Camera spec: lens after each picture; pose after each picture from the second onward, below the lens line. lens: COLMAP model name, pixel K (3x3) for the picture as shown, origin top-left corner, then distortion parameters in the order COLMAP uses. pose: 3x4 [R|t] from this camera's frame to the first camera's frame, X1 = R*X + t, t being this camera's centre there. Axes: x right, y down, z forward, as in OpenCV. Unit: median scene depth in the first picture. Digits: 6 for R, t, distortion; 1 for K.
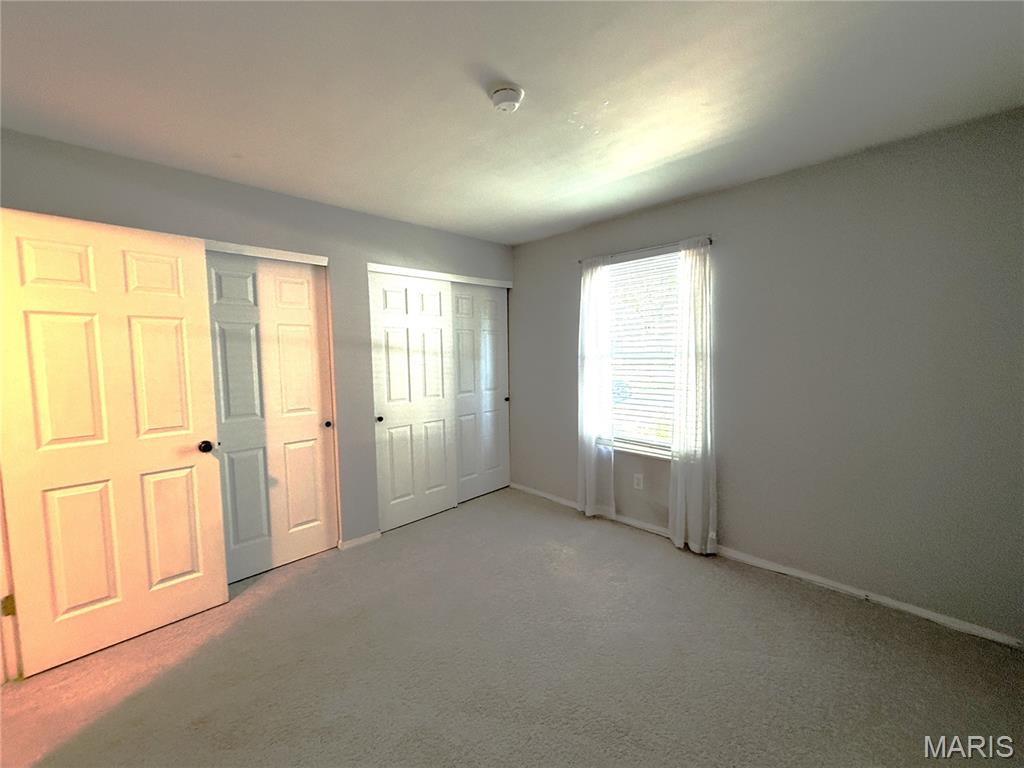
lens RADIAL K [[407.0, 0, 512.0], [0, 407.0, 384.0], [0, 0, 1]] dist [0.001726, -0.000095]
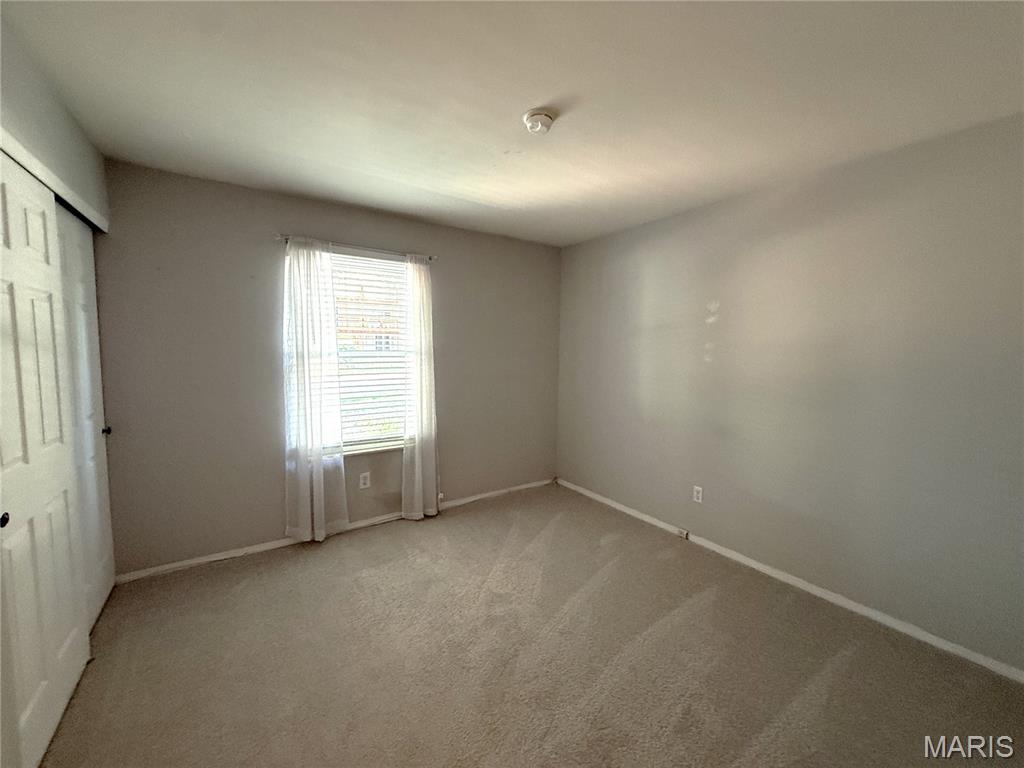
lens RADIAL K [[407.0, 0, 512.0], [0, 407.0, 384.0], [0, 0, 1]] dist [0.001726, -0.000095]
pose [[0.178632, -0.067915, 0.981569, -0.588416], [0.063631, 0.996324, 0.057356, -0.029171], [-0.981856, 0.052212, 0.182297, 0.459721]]
